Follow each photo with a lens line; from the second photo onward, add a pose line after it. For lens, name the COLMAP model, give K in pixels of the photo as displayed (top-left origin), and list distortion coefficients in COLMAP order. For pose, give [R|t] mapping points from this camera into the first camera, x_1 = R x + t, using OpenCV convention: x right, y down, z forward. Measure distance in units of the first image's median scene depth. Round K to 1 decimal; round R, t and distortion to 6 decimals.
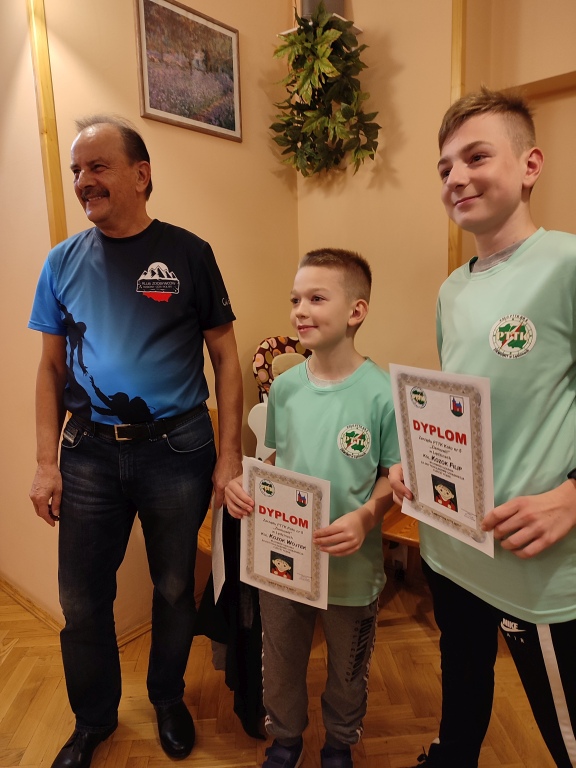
lens RADIAL K [[553.4, 0, 288.0], [0, 553.4, 384.0], [0, 0, 1]] dist [0.017016, -0.016960]
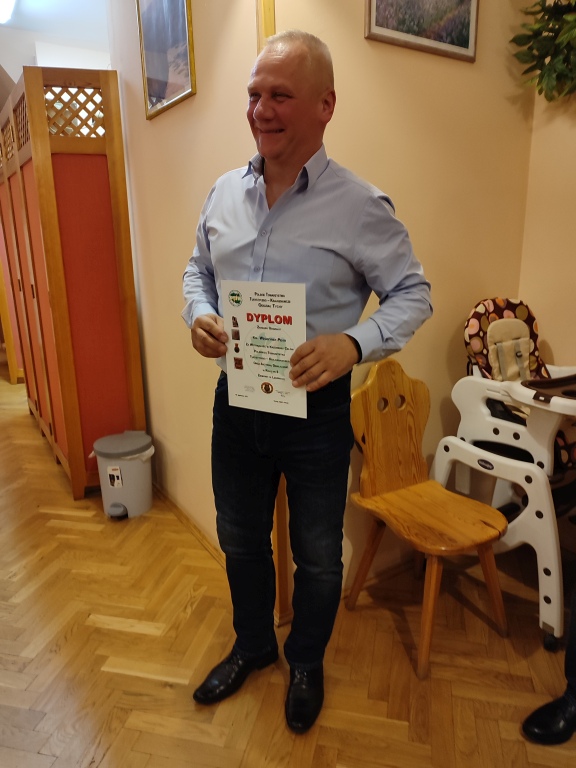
lens RADIAL K [[553.4, 0, 288.0], [0, 553.4, 384.0], [0, 0, 1]] dist [0.017016, -0.016960]
pose [[0.957763, 0.082180, -0.275564, -0.086996], [-0.055863, 0.993210, 0.102041, -0.026844], [0.282079, -0.082337, 0.955852, 0.088659]]
